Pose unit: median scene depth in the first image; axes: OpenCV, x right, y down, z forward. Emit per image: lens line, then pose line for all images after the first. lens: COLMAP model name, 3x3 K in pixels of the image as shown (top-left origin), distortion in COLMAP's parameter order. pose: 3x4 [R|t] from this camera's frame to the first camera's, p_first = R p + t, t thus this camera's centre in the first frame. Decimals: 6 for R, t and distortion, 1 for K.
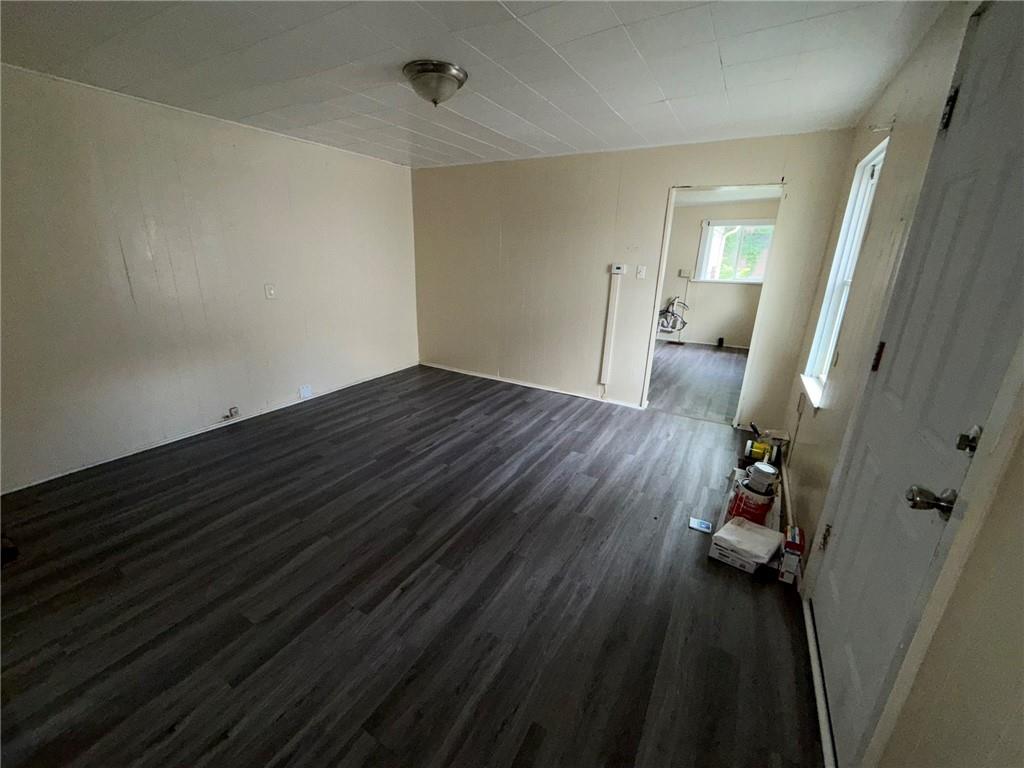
lens RADIAL K [[405.8, 0, 512.5], [0, 405.8, 384.2], [0, 0, 1]] dist [-0.001539, 0.000302]
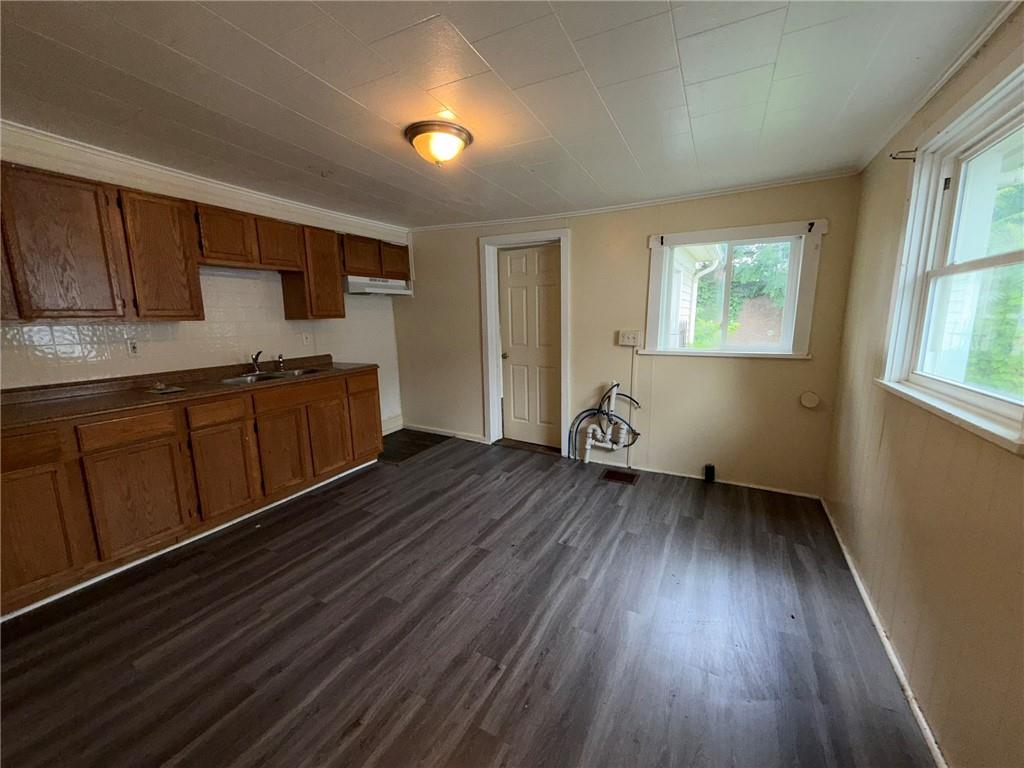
lens RADIAL K [[405.8, 0, 508.7], [0, 405.8, 385.9], [0, 0, 1]] dist [-0.001539, 0.000302]
pose [[0.999161, -0.033194, 0.023998, 0.628770], [0.036153, 0.990082, -0.135759, -0.359059], [-0.019254, 0.136513, 0.990451, 1.210080]]
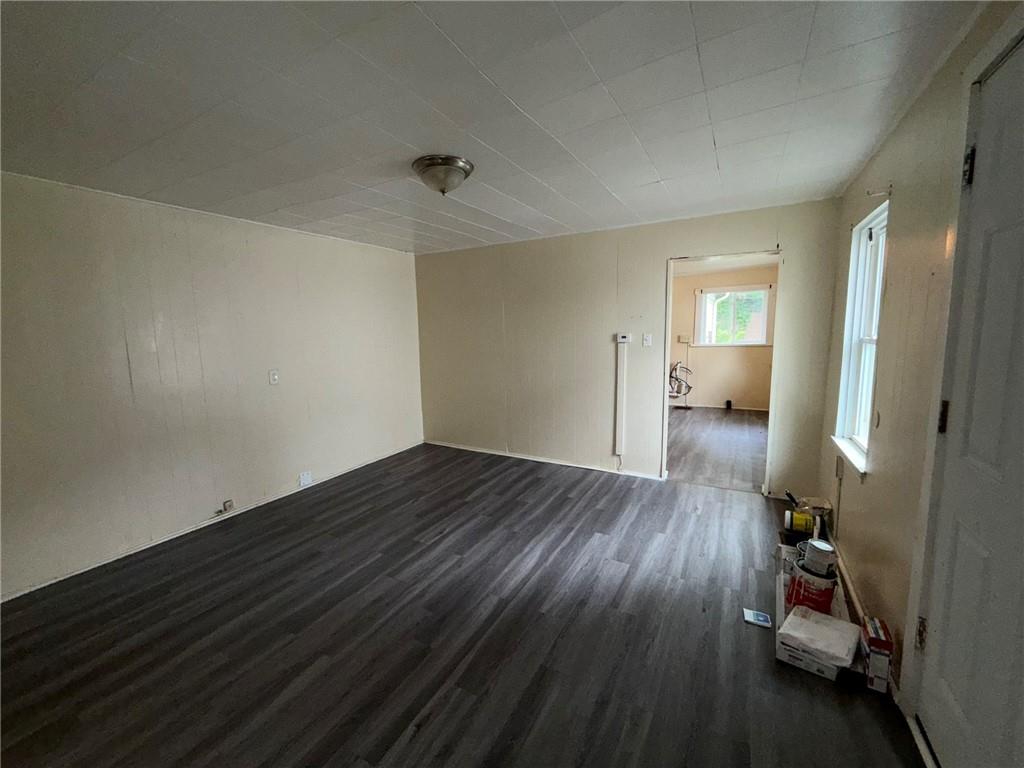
lens RADIAL K [[405.8, 0, 512.3], [0, 405.8, 385.2], [0, 0, 1]] dist [-0.001539, 0.000302]
pose [[0.998828, -0.048268, 0.003698, -0.030761], [0.048184, 0.983904, -0.172078, -0.014296], [0.004668, 0.172054, 0.985076, 0.046032]]
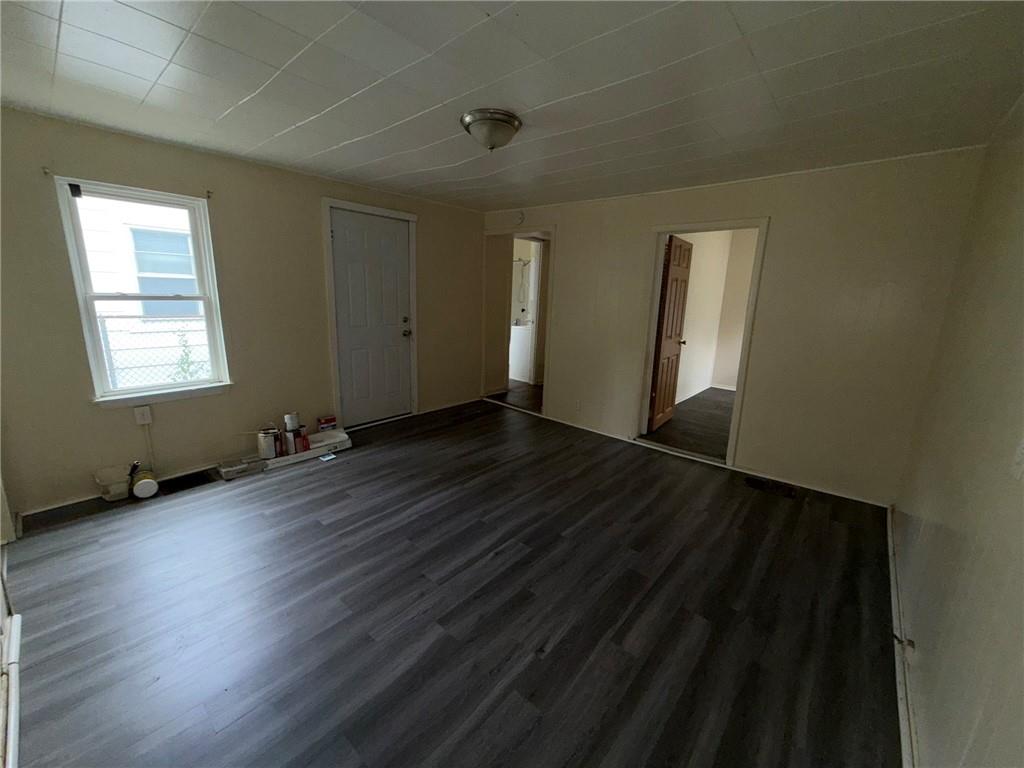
lens RADIAL K [[405.8, 0, 512.7], [0, 405.8, 380.1], [0, 0, 1]] dist [-0.001539, 0.000302]
pose [[-0.980368, -0.093959, 0.173352, -0.357081], [0.005410, 0.866016, 0.499987, -0.521626], [-0.197104, 0.491109, -0.848506, 1.602500]]
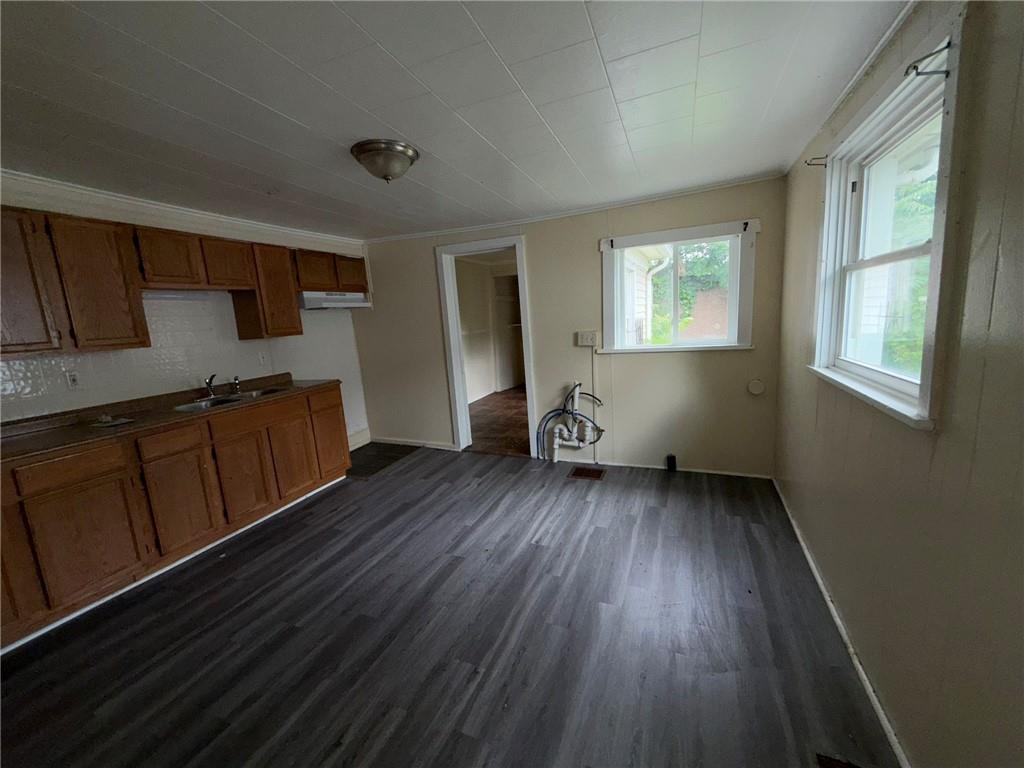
lens RADIAL K [[405.8, 0, 509.4], [0, 405.8, 385.1], [0, 0, 1]] dist [-0.001539, 0.000302]
pose [[0.989960, -0.098250, 0.101614, 0.640885], [0.111848, 0.984074, -0.138162, -0.364446], [-0.086422, 0.148140, 0.985183, 1.190092]]
